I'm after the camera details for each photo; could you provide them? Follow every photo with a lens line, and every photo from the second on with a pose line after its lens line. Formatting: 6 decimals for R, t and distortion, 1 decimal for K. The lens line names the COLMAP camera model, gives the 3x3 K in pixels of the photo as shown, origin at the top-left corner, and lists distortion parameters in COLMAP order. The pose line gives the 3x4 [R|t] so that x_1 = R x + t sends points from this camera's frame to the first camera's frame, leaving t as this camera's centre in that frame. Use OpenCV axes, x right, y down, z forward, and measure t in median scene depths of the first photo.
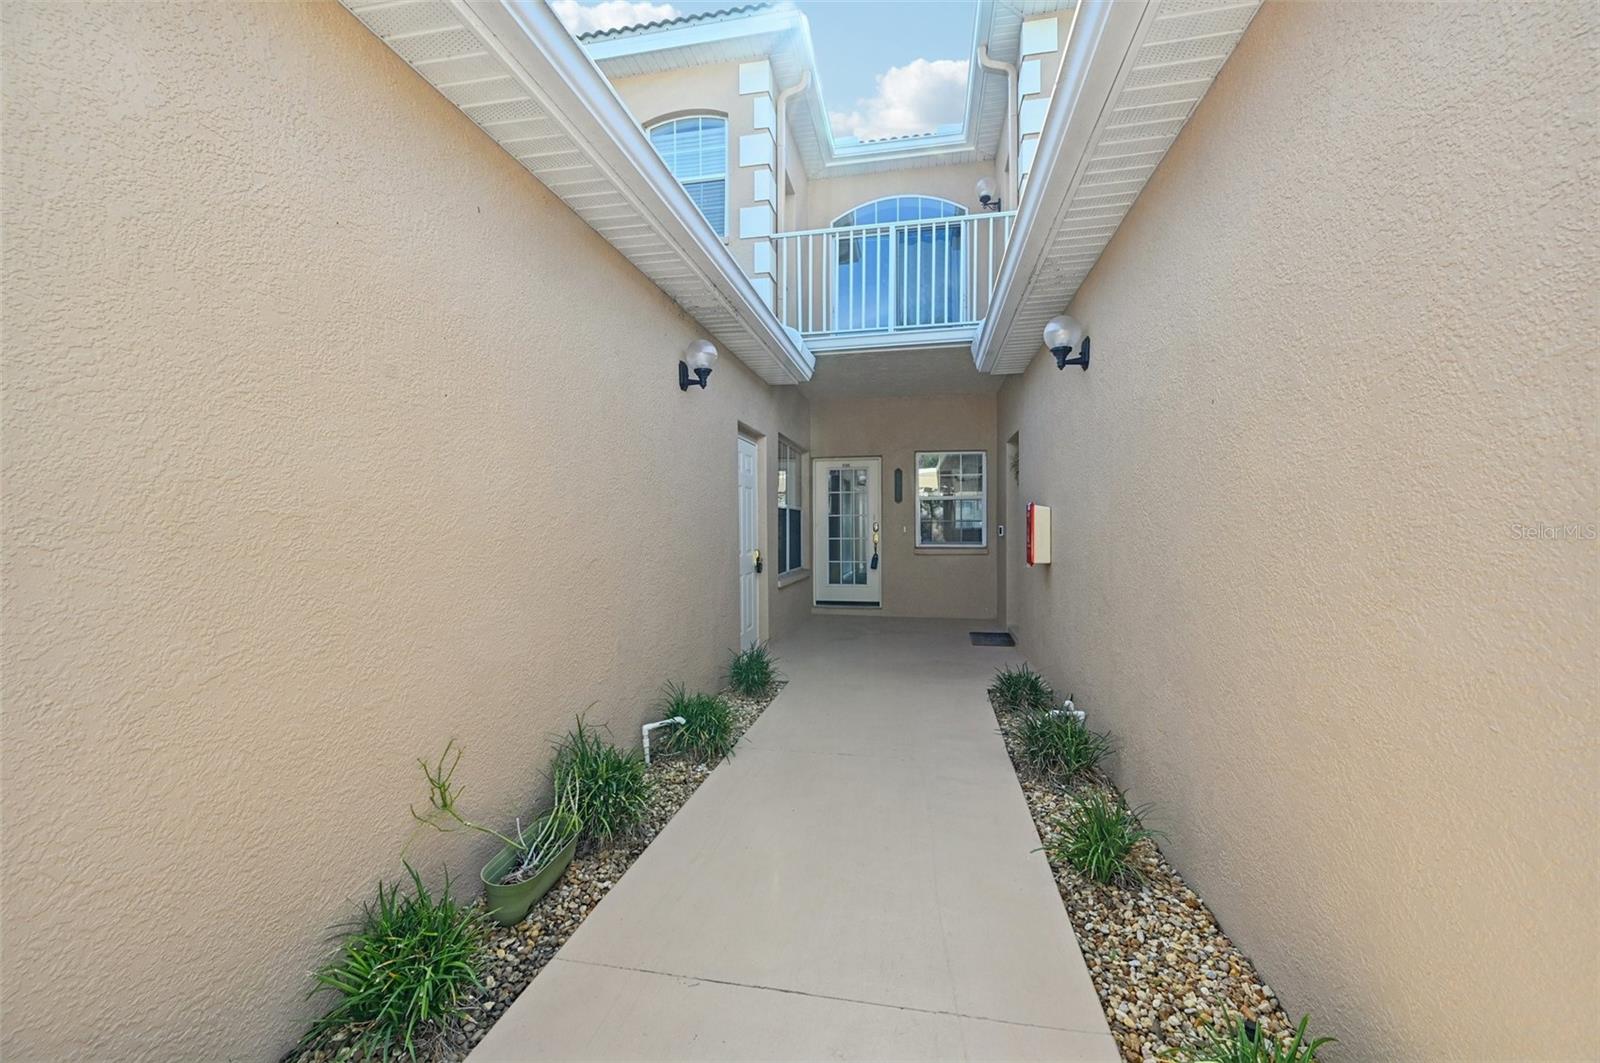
lens RADIAL K [[634.0, 0, 800.0], [0, 634.0, 531.5], [0, 0, 1]] dist [0.000273, 0.000412]
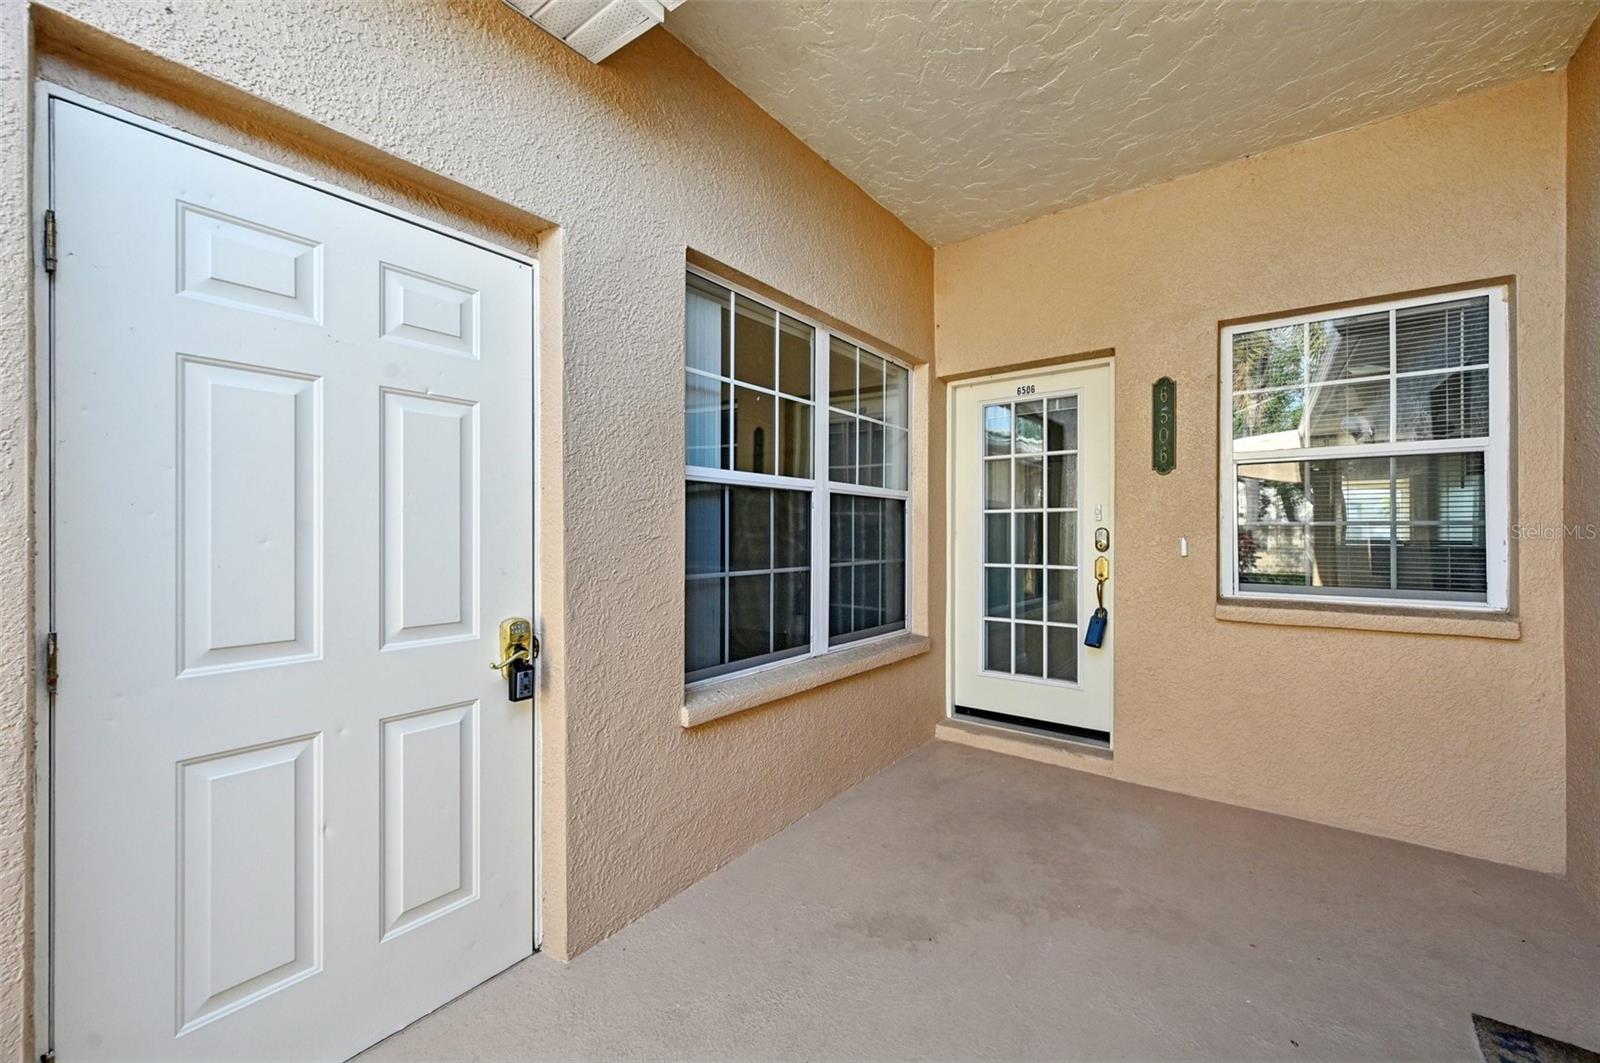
lens RADIAL K [[634.0, 0, 800.0], [0, 634.0, 531.5], [0, 0, 1]] dist [0.000273, 0.000412]
pose [[0.898896, 0.005462, -0.438128, 0.123449], [-0.008220, 0.999957, -0.004398, -0.008270], [0.438085, 0.007555, 0.898902, 0.569468]]
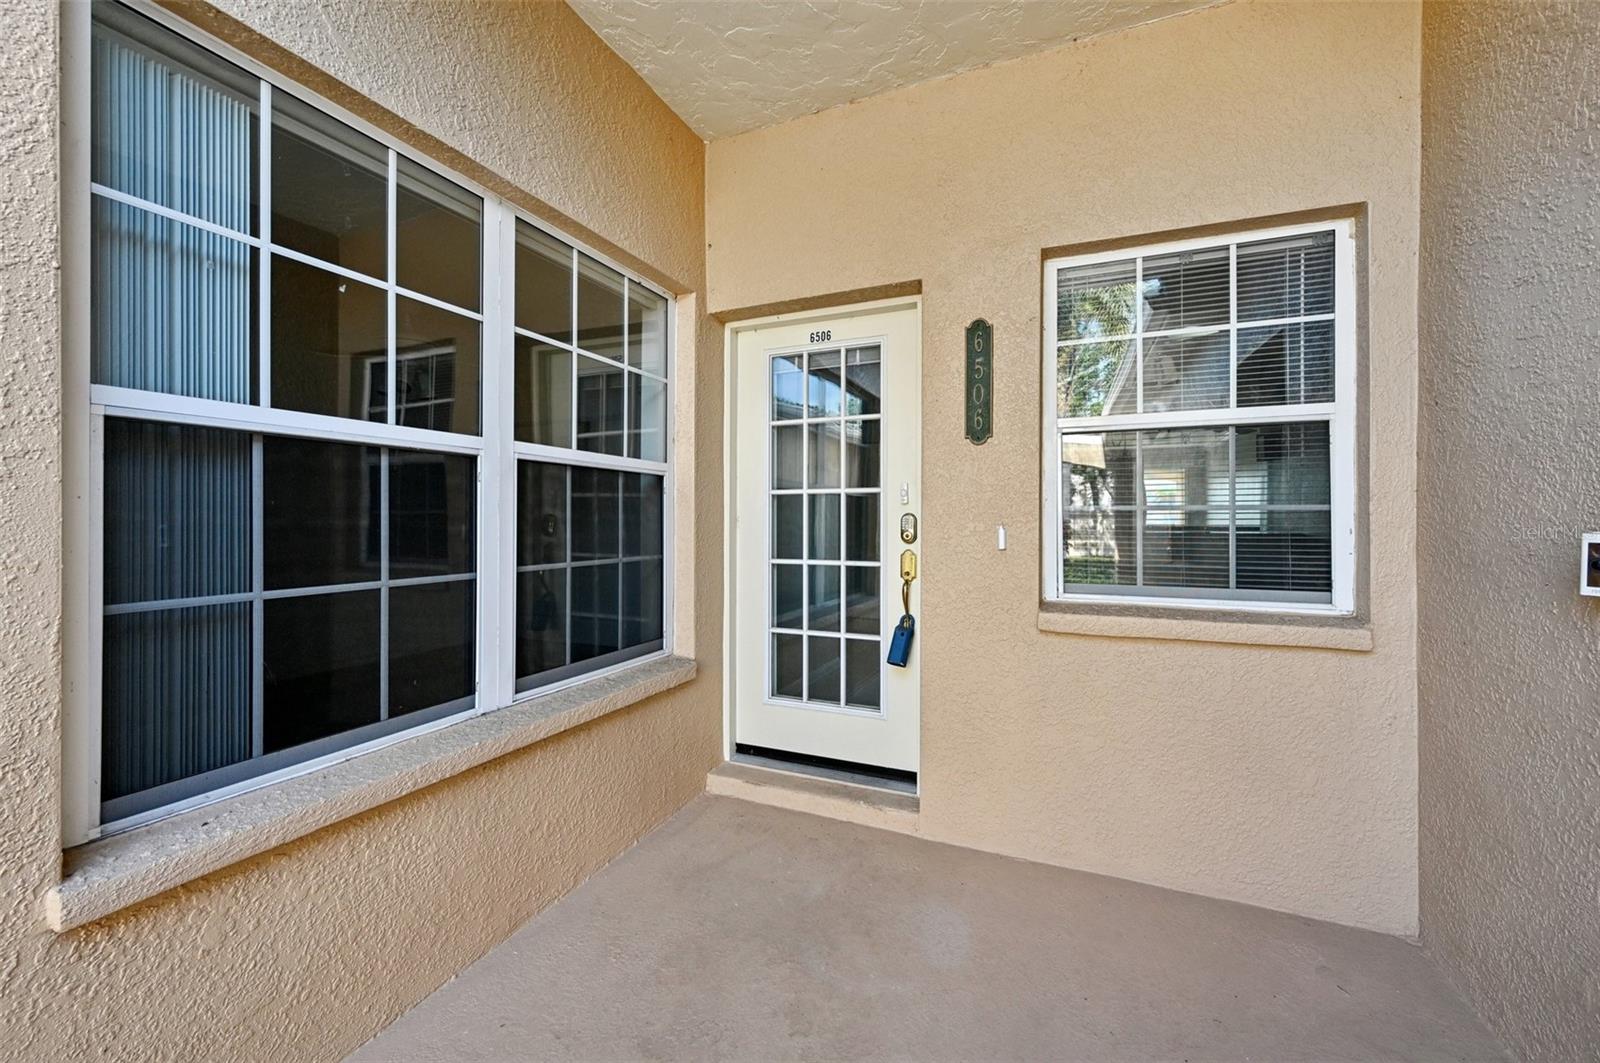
lens RADIAL K [[632.4, 0, 803.2], [0, 632.4, 521.9], [0, 0, 1]] dist [0.000393, 0.000063]
pose [[0.976925, 0.006274, -0.213492, 0.135049], [-0.006375, 0.999980, 0.000212, -0.009336], [0.213488, 0.001154, 0.976945, 0.690617]]
